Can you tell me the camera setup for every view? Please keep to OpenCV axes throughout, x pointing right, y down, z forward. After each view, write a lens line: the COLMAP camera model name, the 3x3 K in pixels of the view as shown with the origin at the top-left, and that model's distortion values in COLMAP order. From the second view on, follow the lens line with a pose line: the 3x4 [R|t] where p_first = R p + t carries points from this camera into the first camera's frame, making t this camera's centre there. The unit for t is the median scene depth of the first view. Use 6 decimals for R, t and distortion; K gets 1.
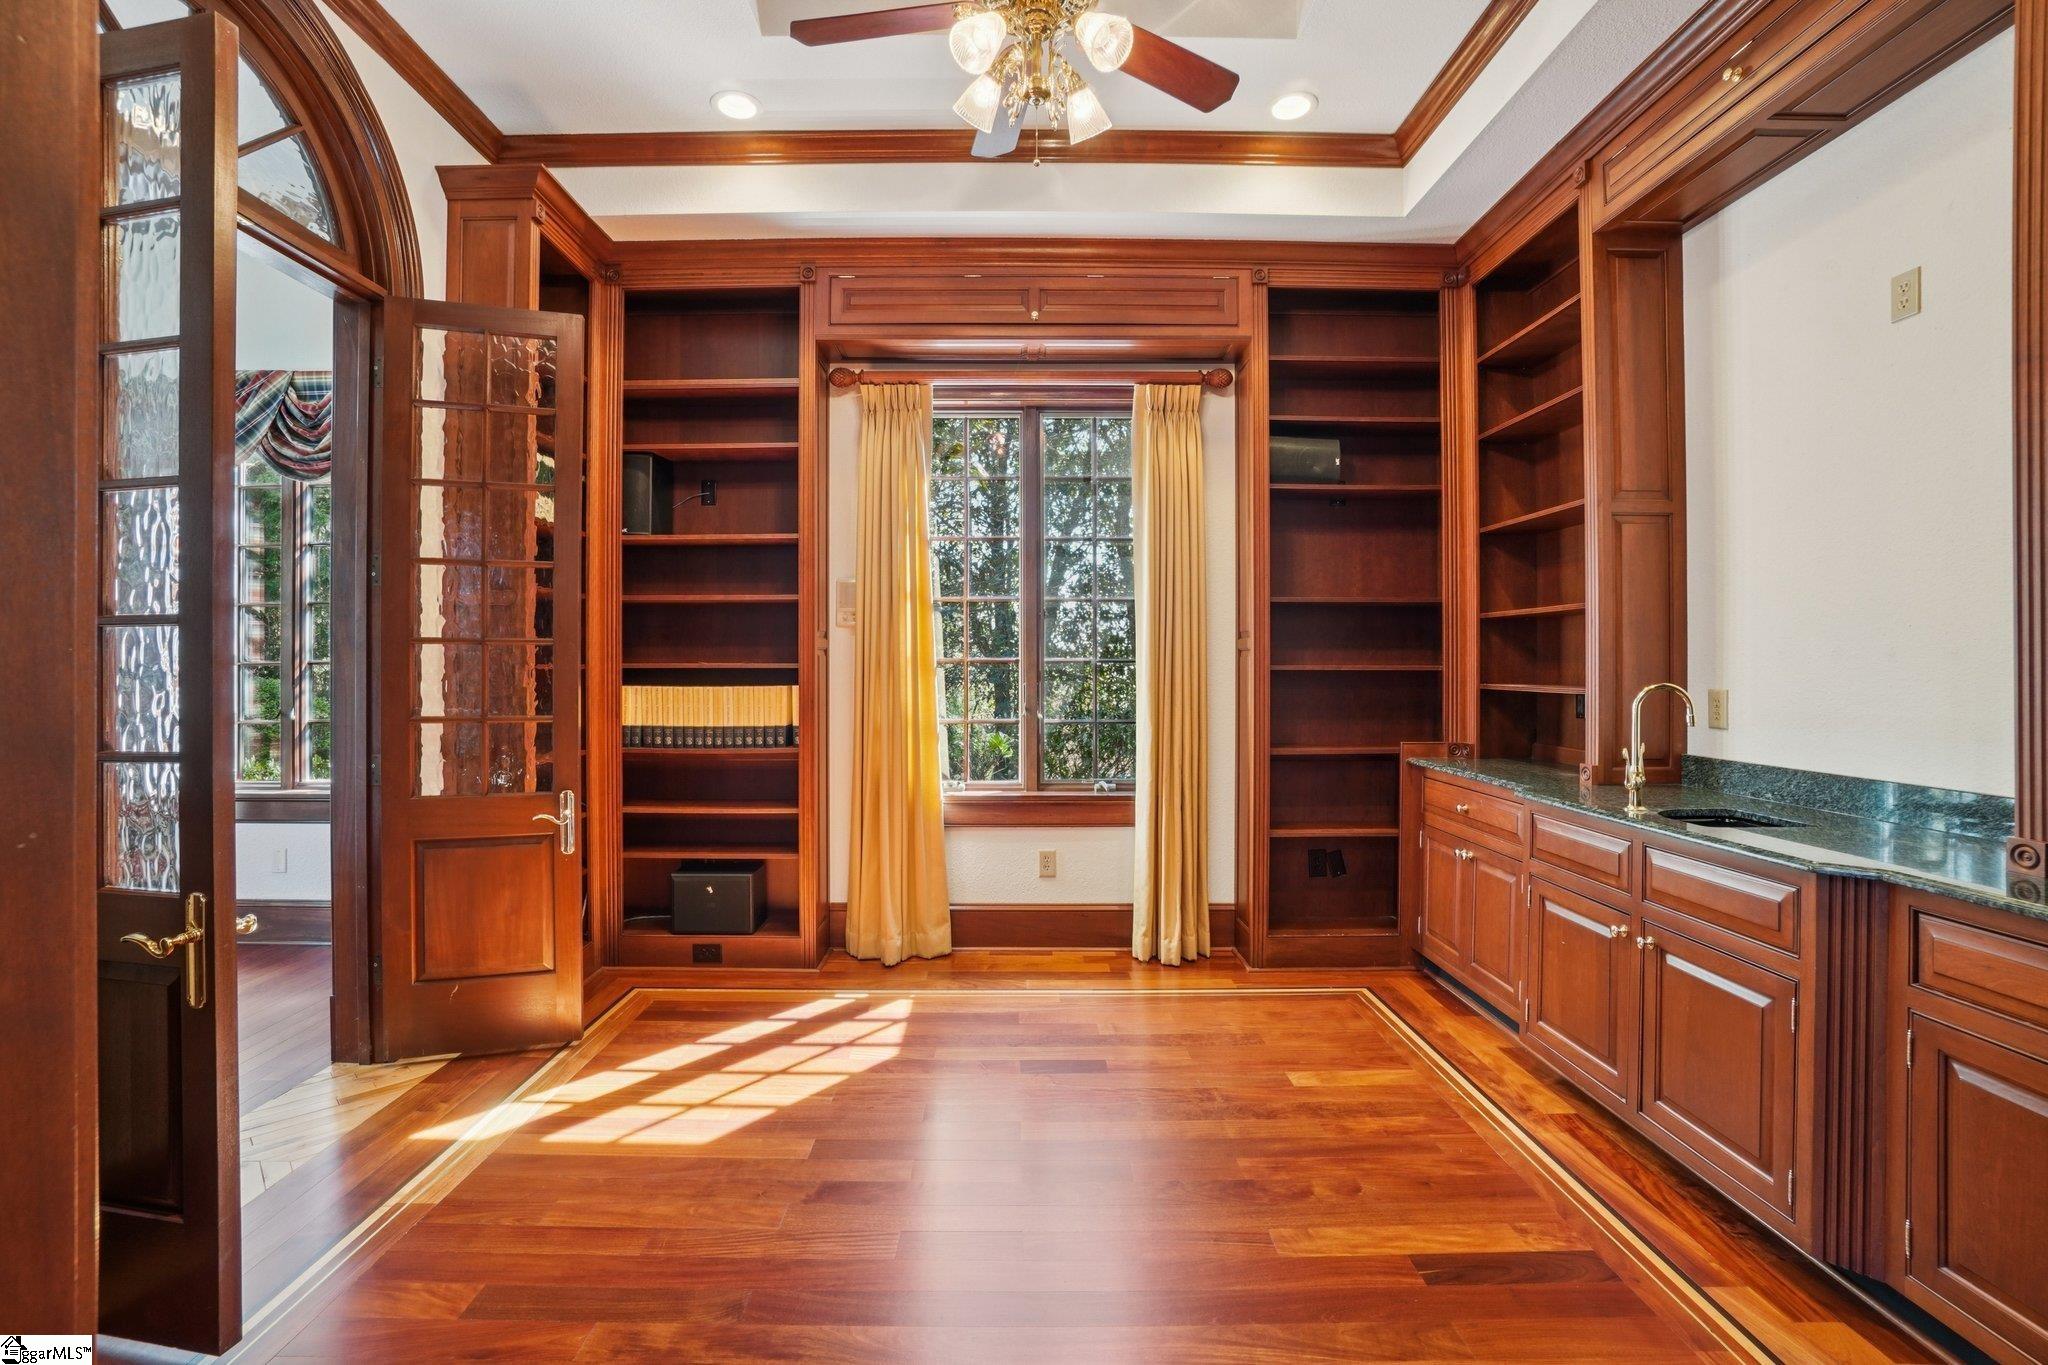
lens RADIAL K [[935.0, 0, 1016.0], [0, 935.0, 672.2], [0, 0, 1]] dist [-0.000726, -0.000065]
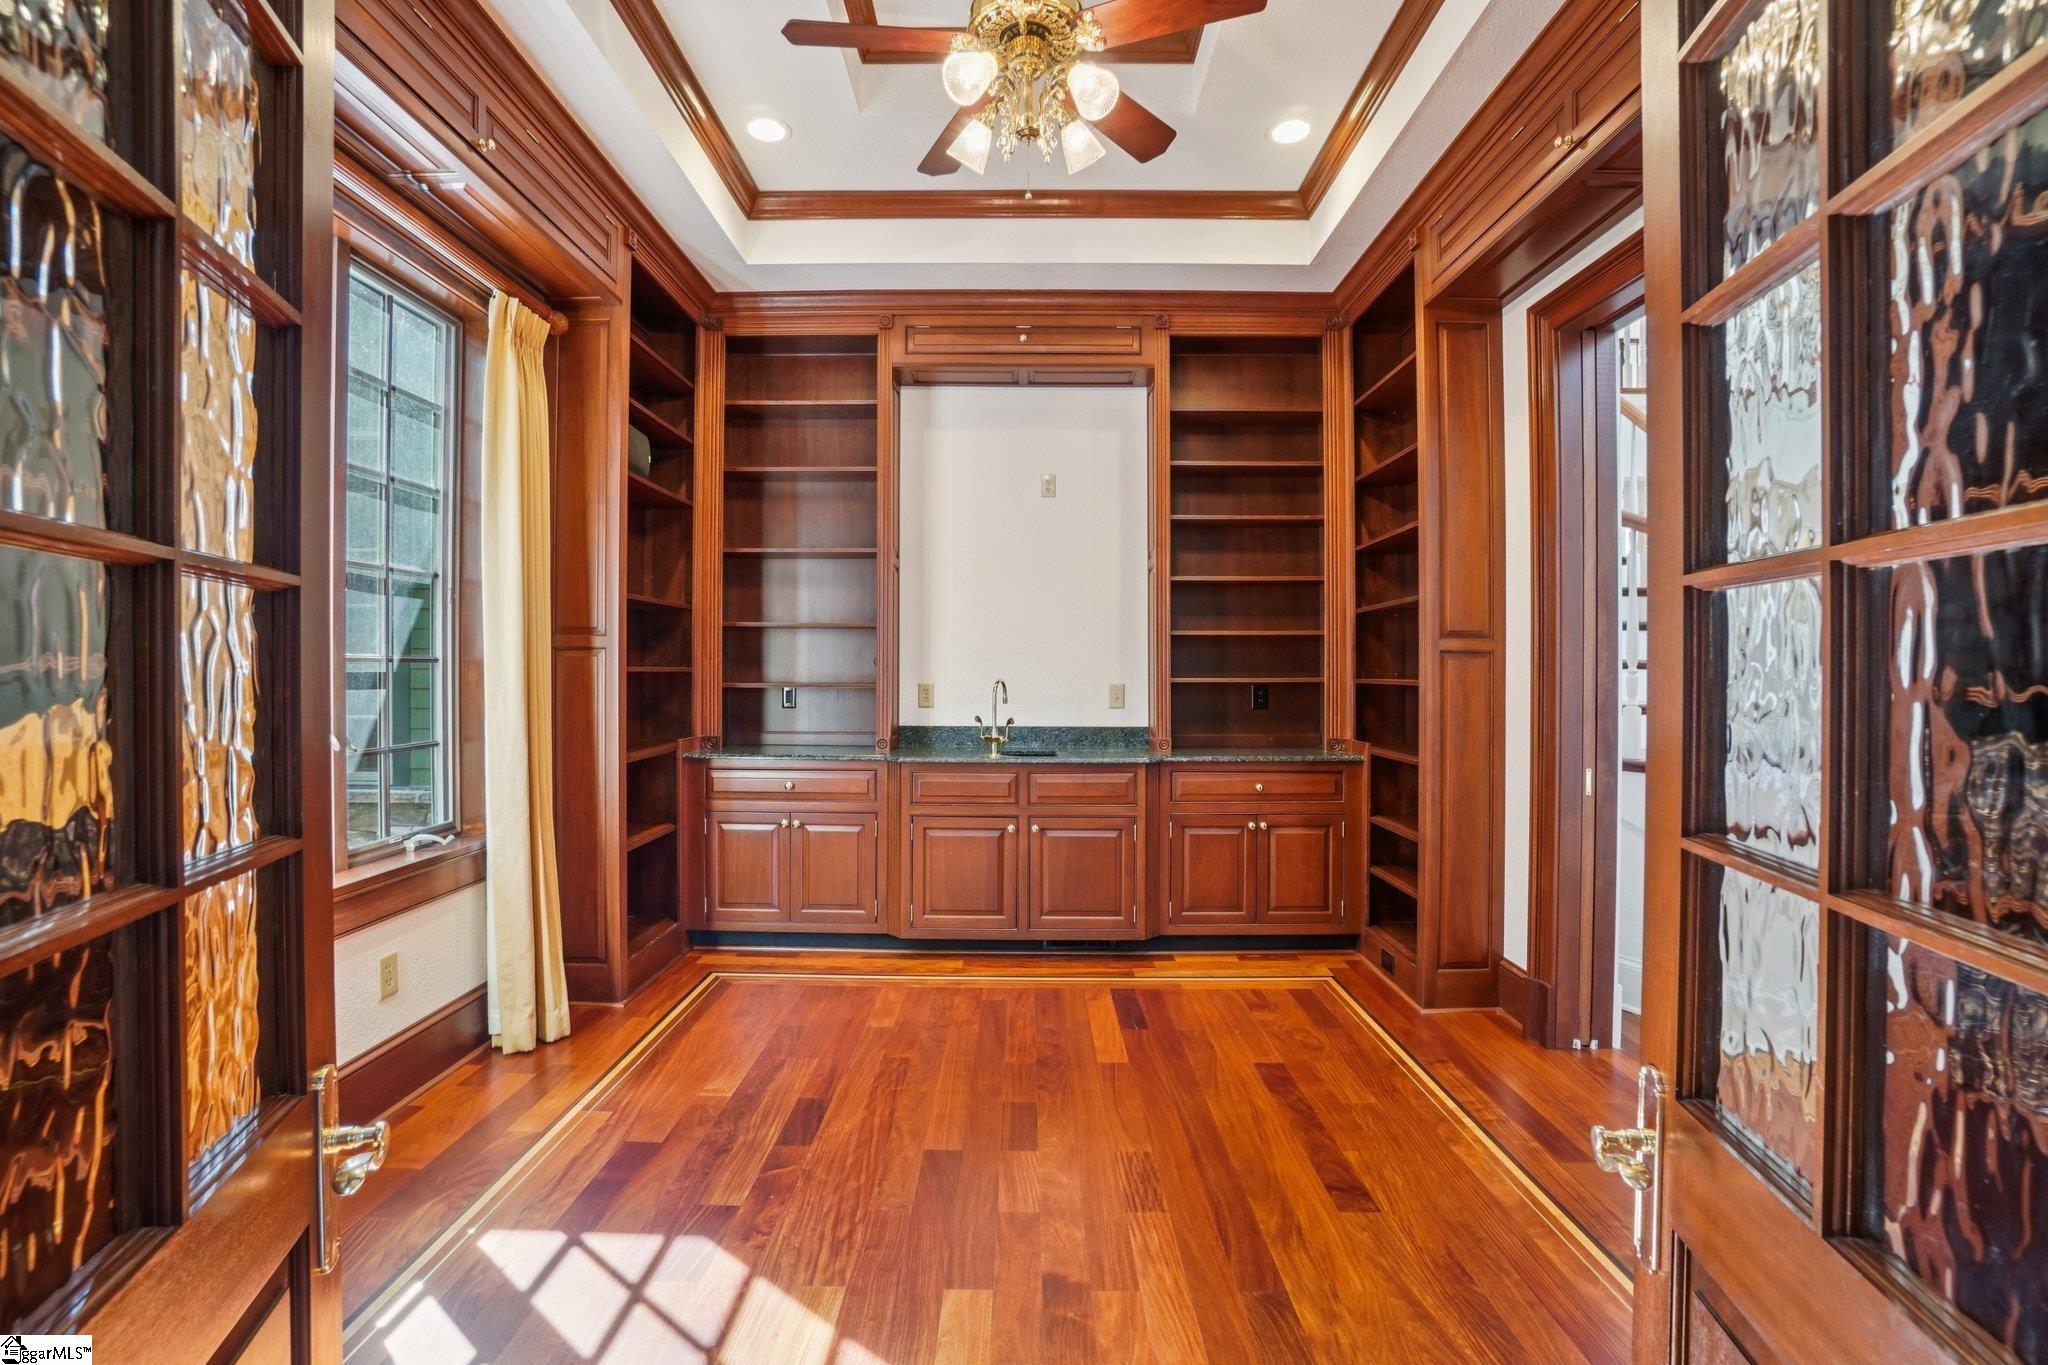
lens RADIAL K [[935.0, 0, 1016.0], [0, 935.0, 672.2], [0, 0, 1]] dist [-0.000726, -0.000065]
pose [[0.015899, -0.003691, 0.999867, -0.852290], [0.003206, 0.999988, 0.003640, -0.004274], [-0.999868, 0.003148, 0.015910, 0.812529]]
